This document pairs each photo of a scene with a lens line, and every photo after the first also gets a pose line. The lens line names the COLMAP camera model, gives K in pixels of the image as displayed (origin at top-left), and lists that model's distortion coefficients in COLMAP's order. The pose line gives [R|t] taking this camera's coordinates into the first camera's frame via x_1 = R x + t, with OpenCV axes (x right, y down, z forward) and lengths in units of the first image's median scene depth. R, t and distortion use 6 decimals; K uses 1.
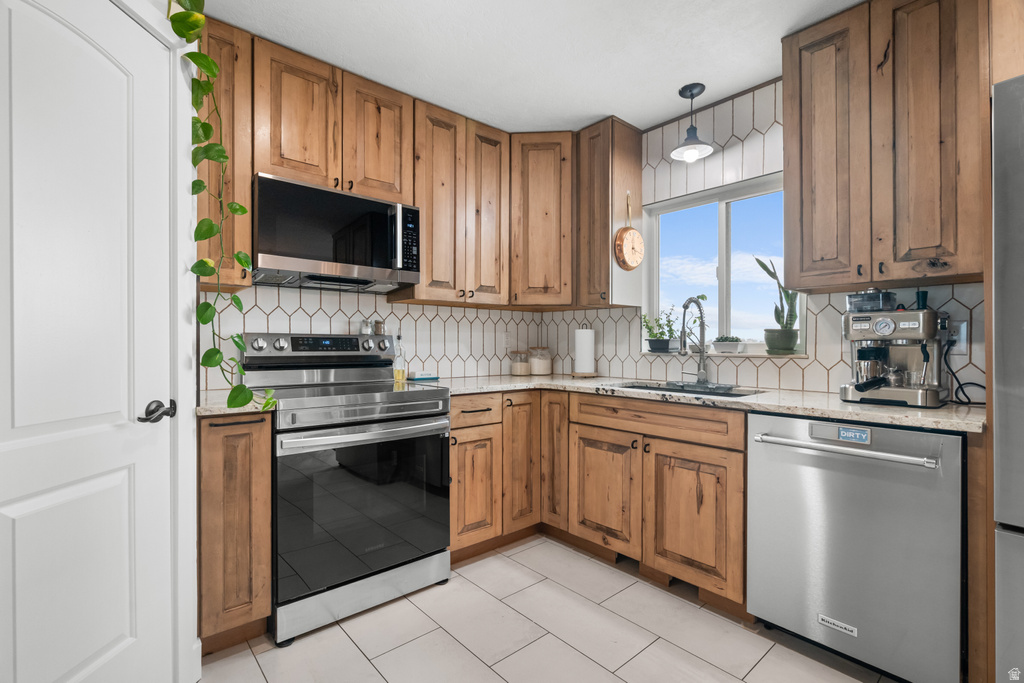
lens RADIAL K [[464.9, 0, 506.8], [0, 464.9, 344.0], [0, 0, 1]] dist [-0.002561, 0.000215]
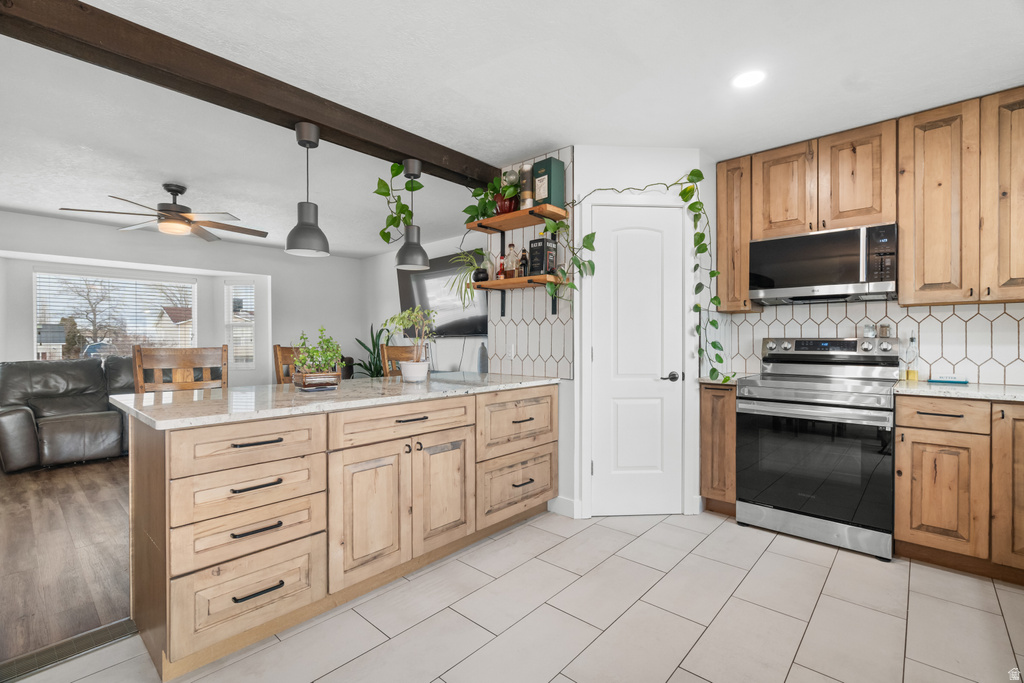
lens RADIAL K [[464.9, 0, 506.8], [0, 464.9, 344.0], [0, 0, 1]] dist [-0.002561, 0.000215]
pose [[0.114016, 0.007108, -0.993453, 0.795622], [0.002955, 0.999968, 0.007493, -0.016732], [0.993474, -0.003791, 0.113991, -0.026386]]
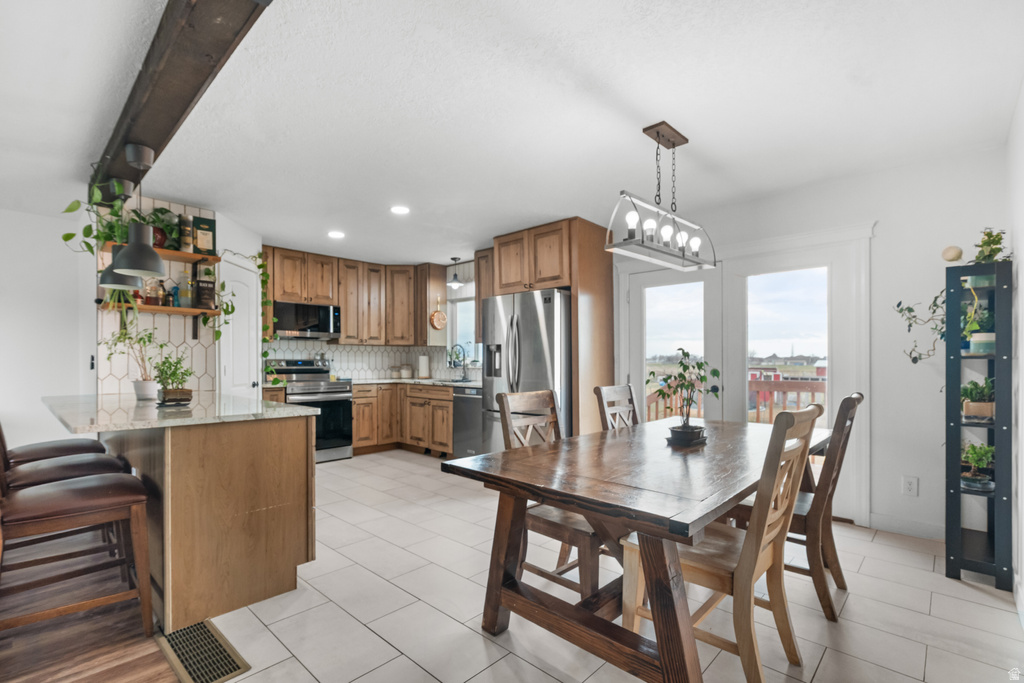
lens RADIAL K [[474.9, 0, 503.6], [0, 474.9, 361.8], [0, 0, 1]] dist [-0.000894, 0.000038]
pose [[0.995802, -0.001898, 0.091513, 0.421459], [0.001421, 0.999985, 0.005278, -0.020208], [-0.091522, -0.005126, 0.995790, -1.500485]]
